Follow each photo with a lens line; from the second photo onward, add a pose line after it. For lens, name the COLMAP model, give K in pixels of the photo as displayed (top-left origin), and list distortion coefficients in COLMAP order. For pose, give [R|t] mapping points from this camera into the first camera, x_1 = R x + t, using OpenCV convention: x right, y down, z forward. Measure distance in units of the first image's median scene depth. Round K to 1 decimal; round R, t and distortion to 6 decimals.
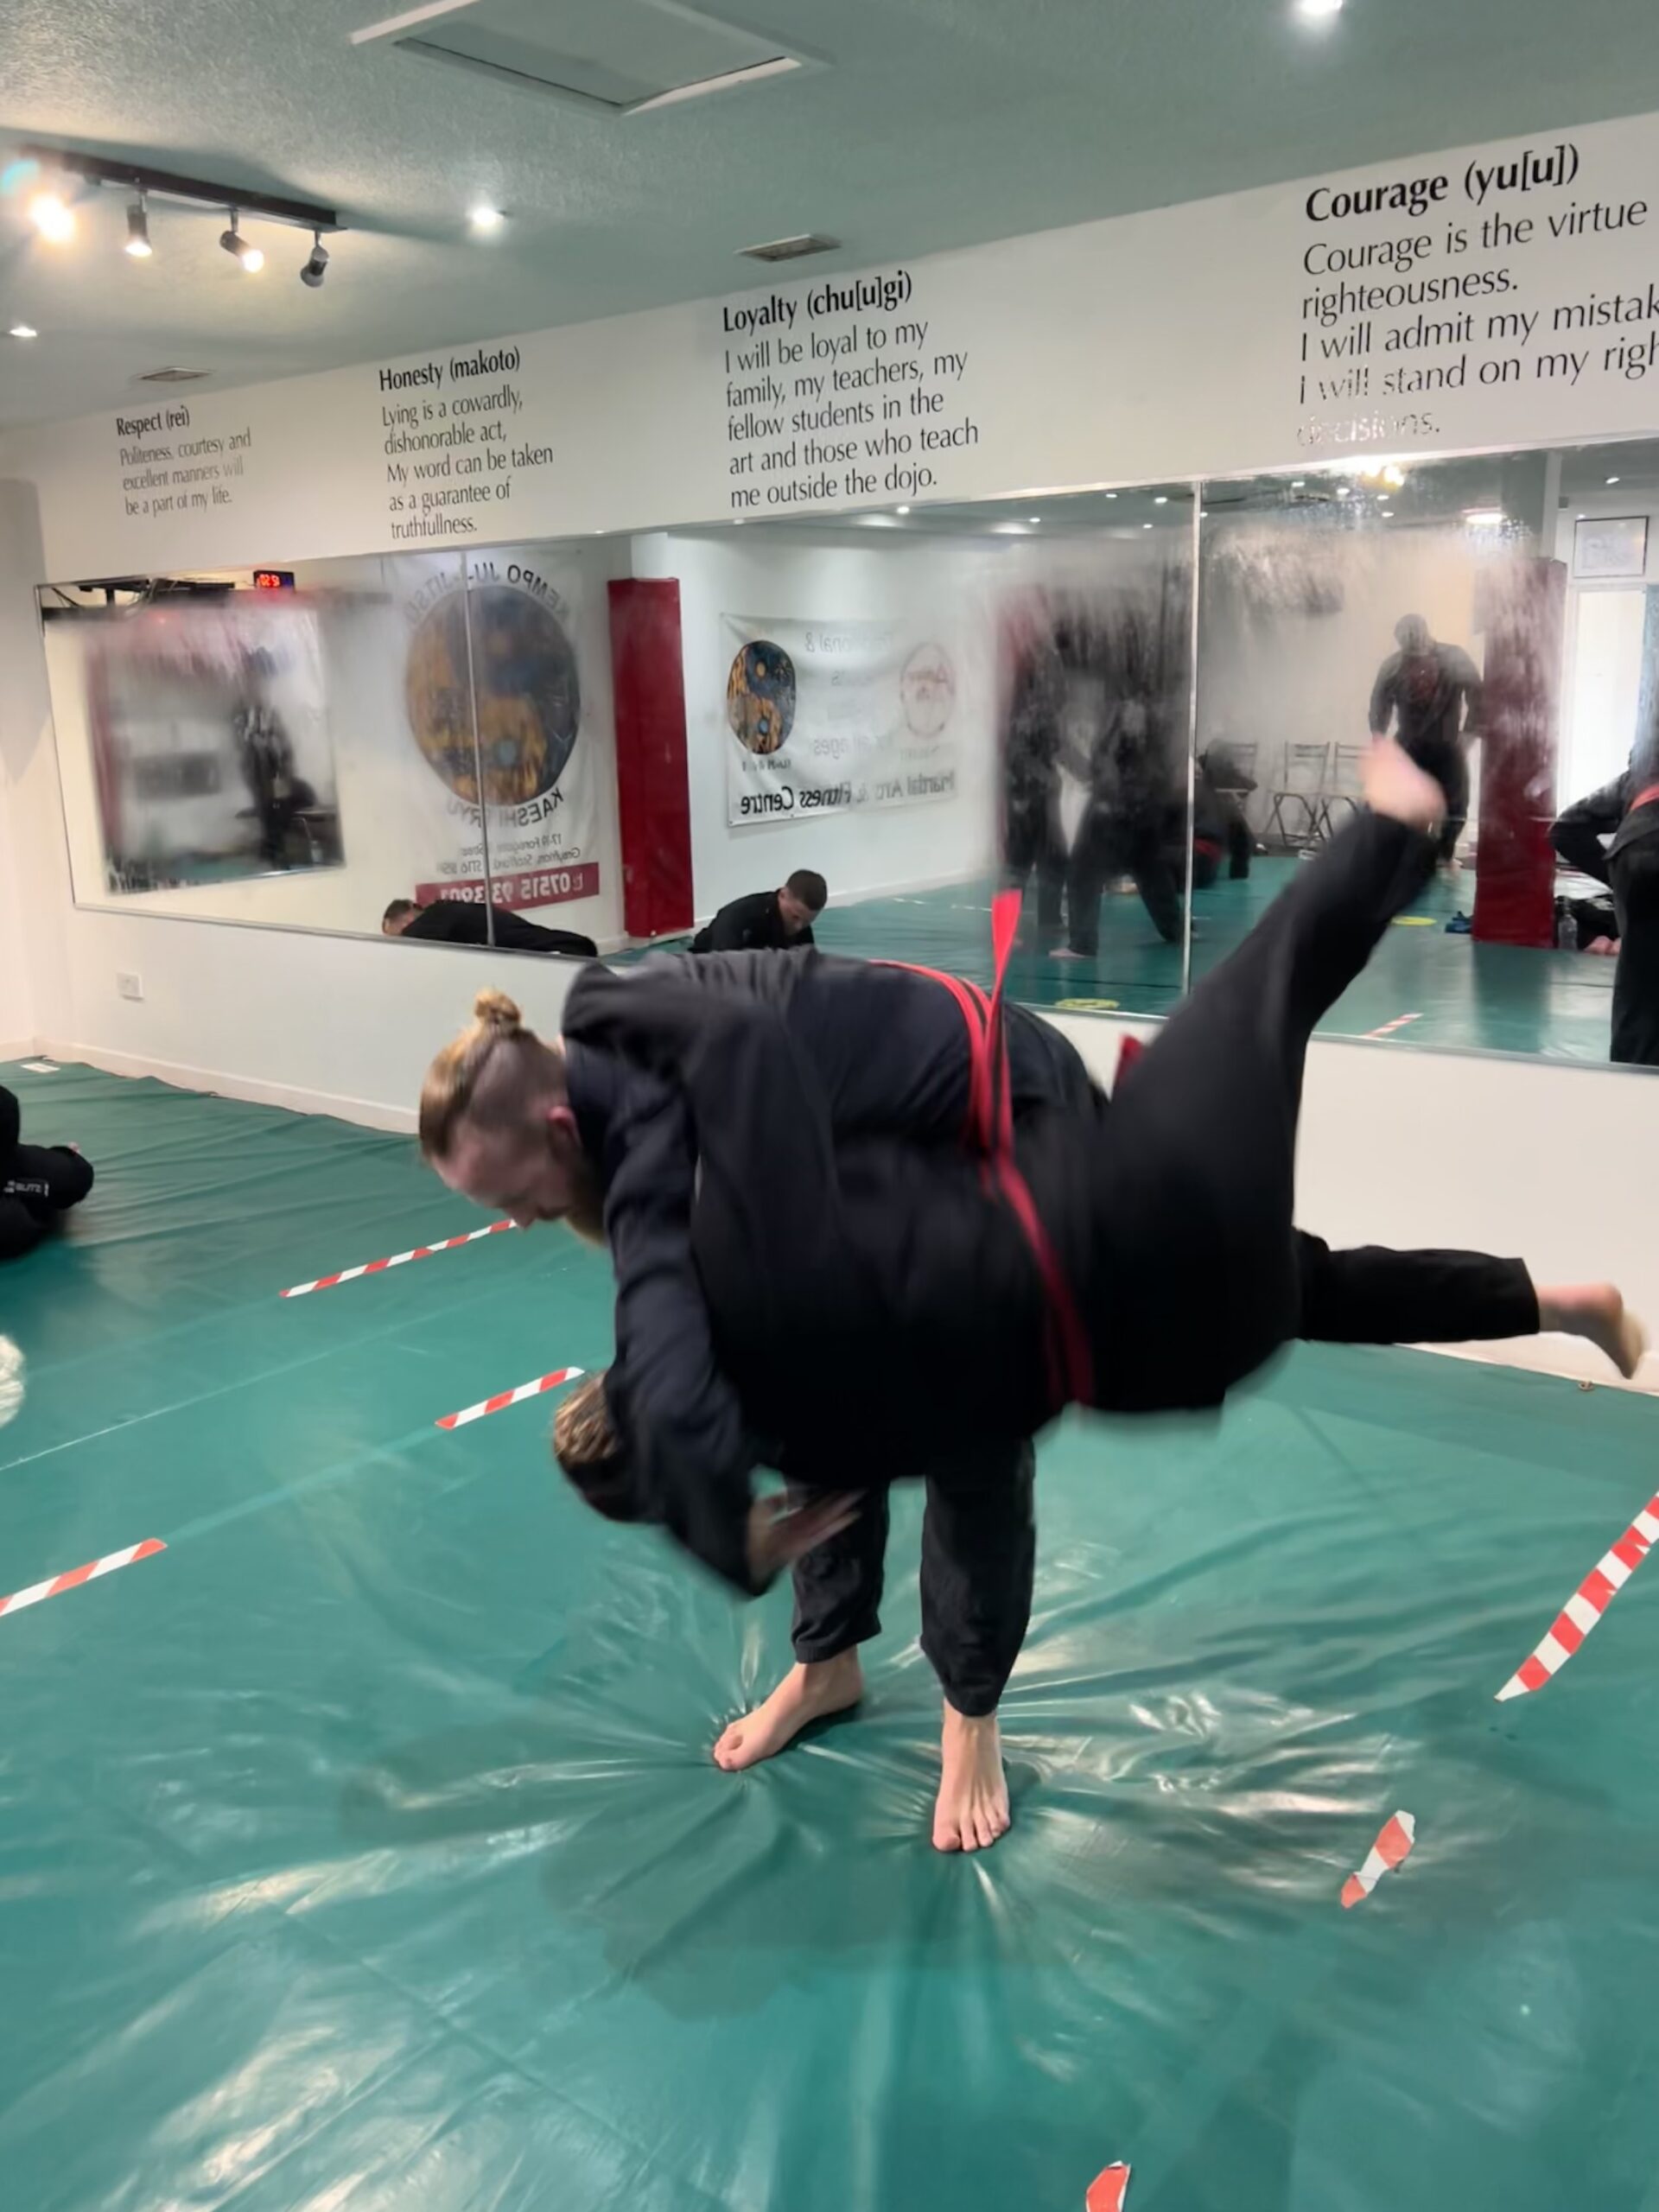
lens RADIAL K [[1796.0, 0, 850.4], [0, 1796.0, 1111.5], [0, 0, 1]] dist [0.028577, -0.024845]
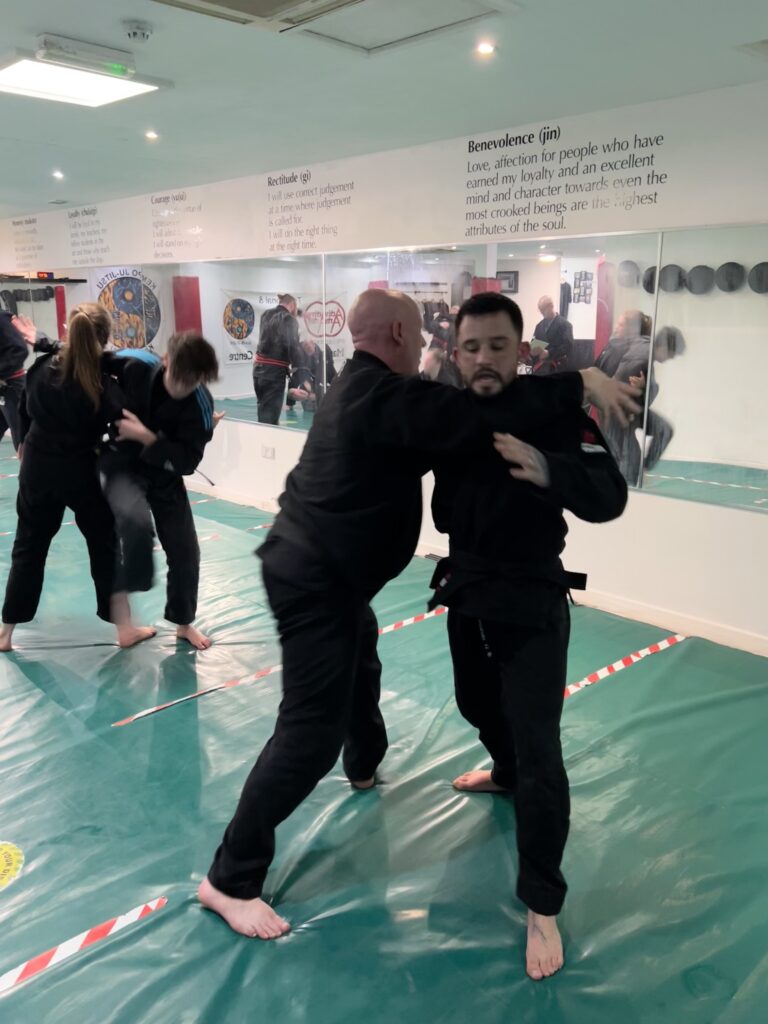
lens RADIAL K [[831.4, 0, 377.0], [0, 831.4, 513.5], [0, 0, 1]] dist [0.028577, -0.024845]
pose [[0.988220, 0.068400, -0.136905, 0.855759], [-0.068079, 0.997655, 0.007031, 0.124967], [0.137065, 0.002373, 0.990559, -0.638875]]
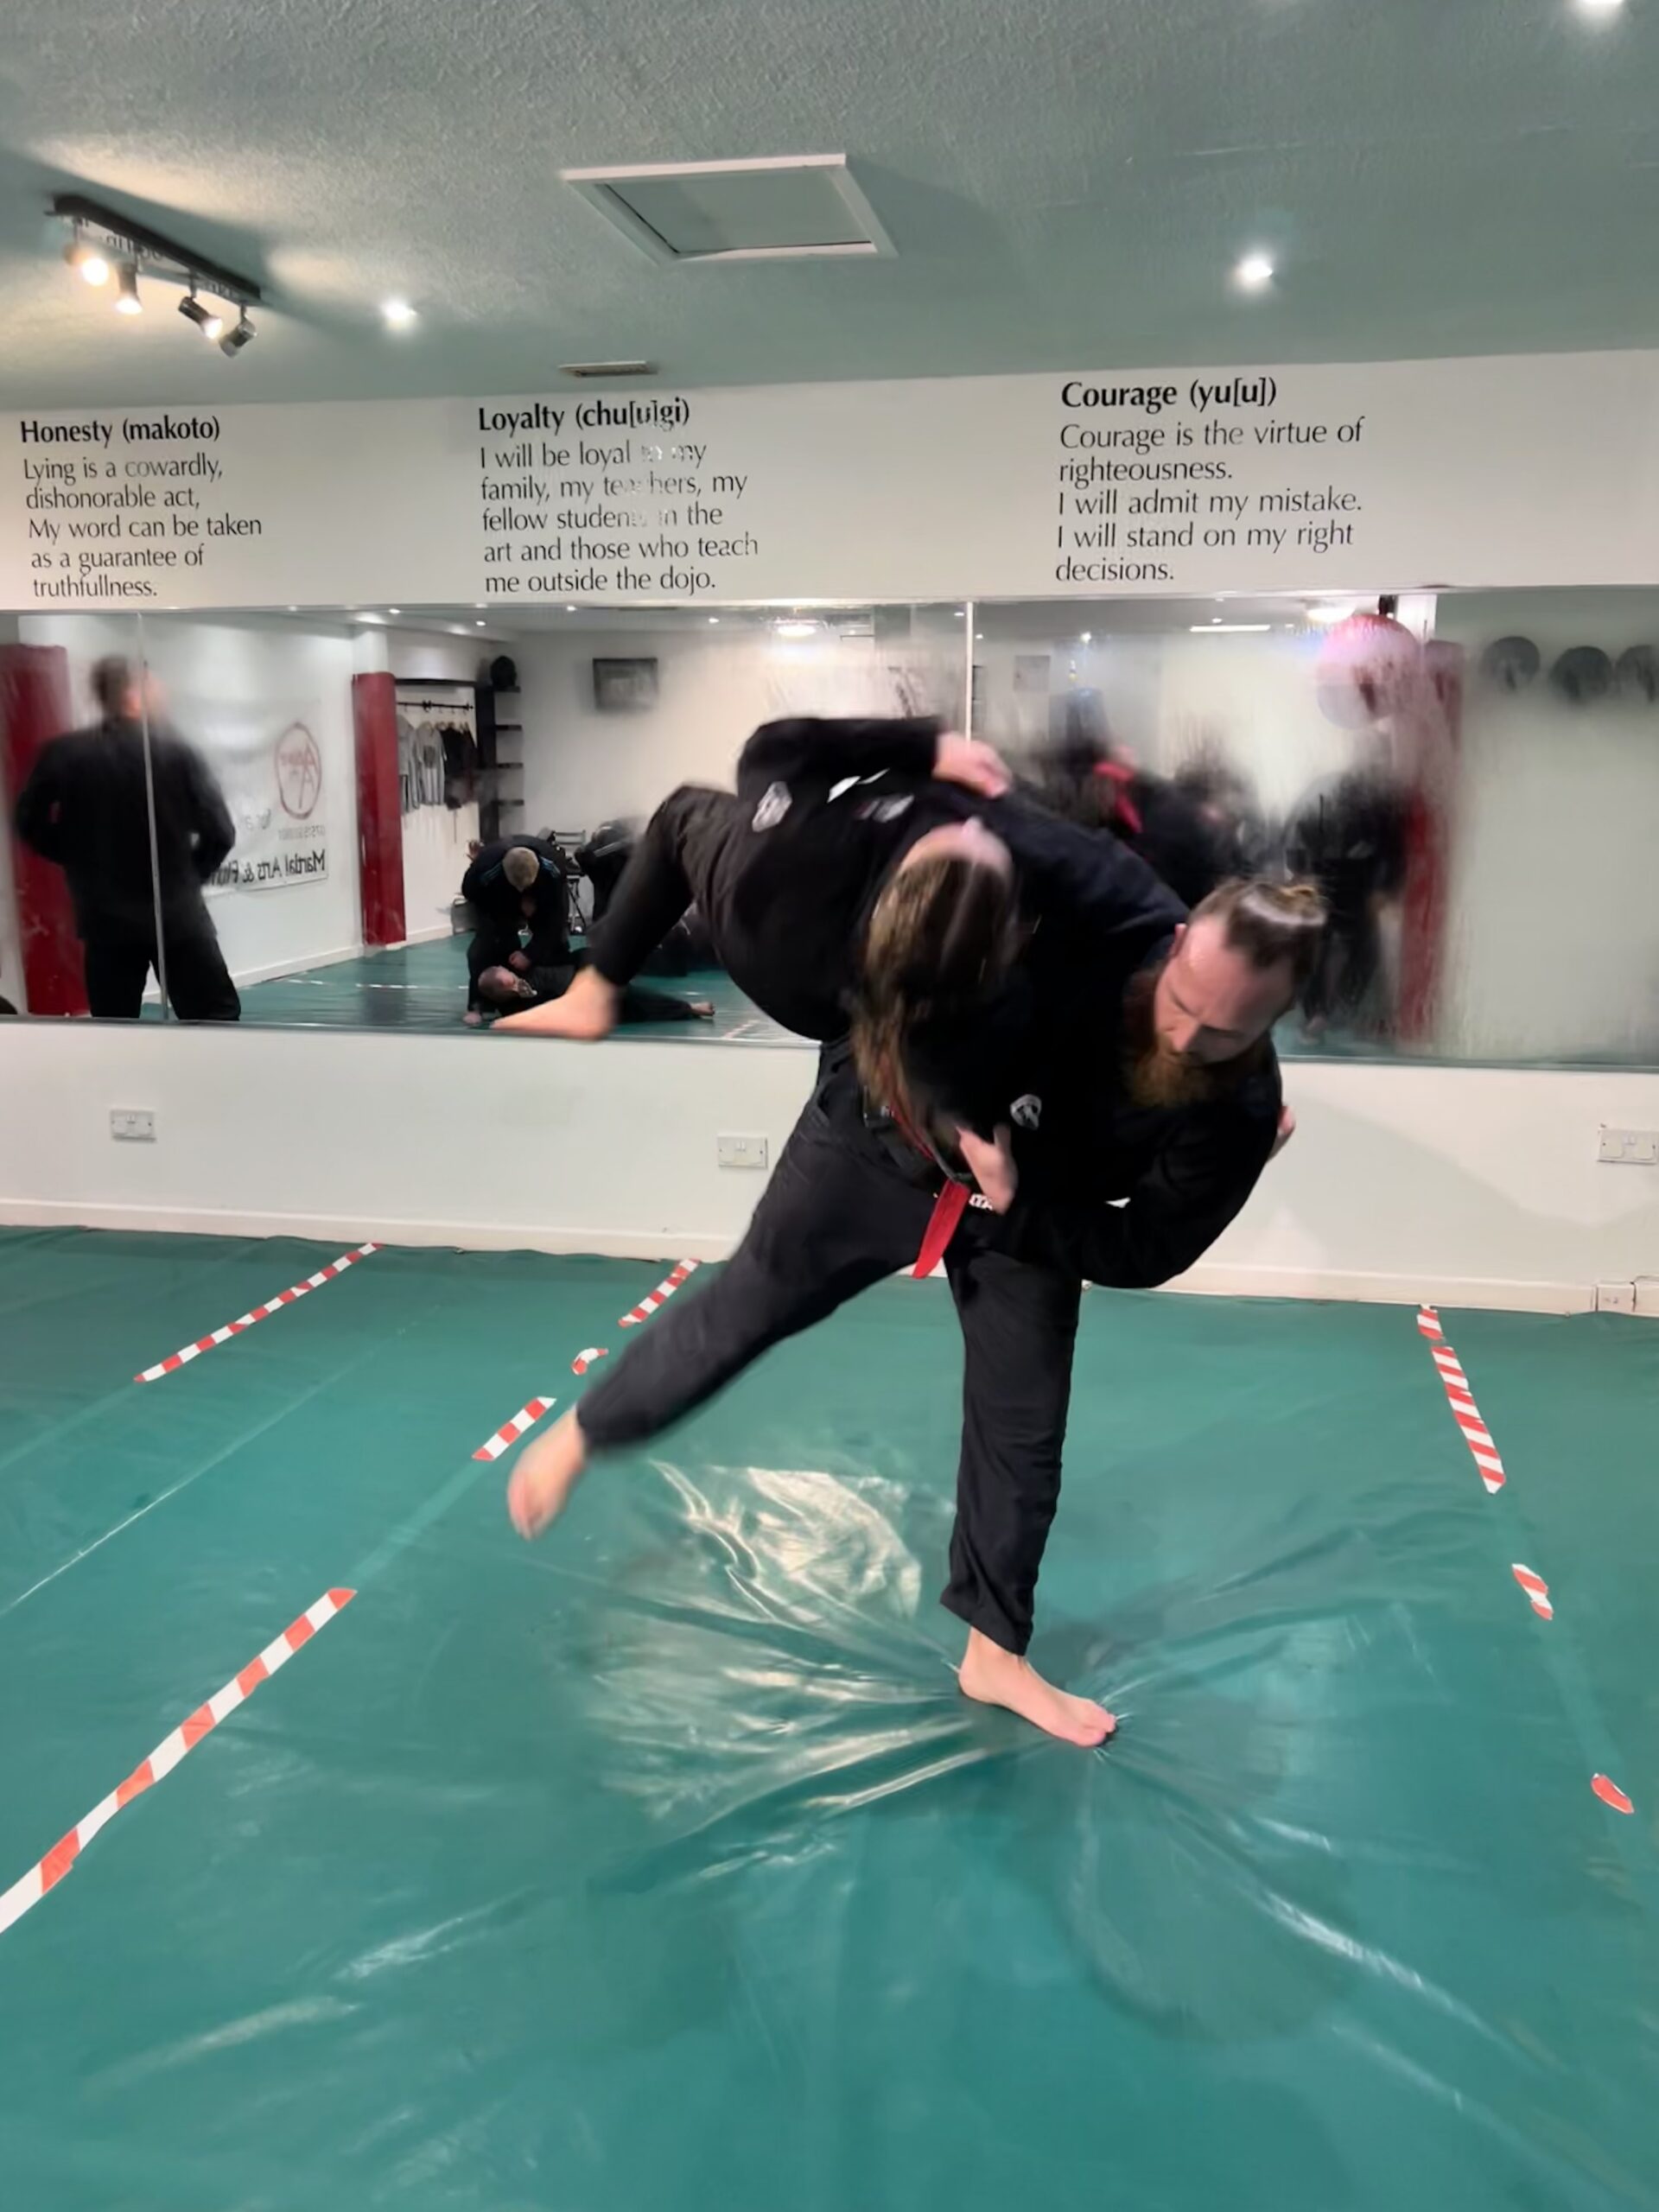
lens RADIAL K [[1796.0, 0, 827.5], [0, 1796.0, 1111.6], [0, 0, 1]] dist [0.028577, -0.024845]
pose [[0.894257, -0.061052, 0.443369, -0.390998], [0.082663, 0.996139, -0.029560, 0.018044], [-0.439853, 0.063084, 0.895851, -0.020856]]
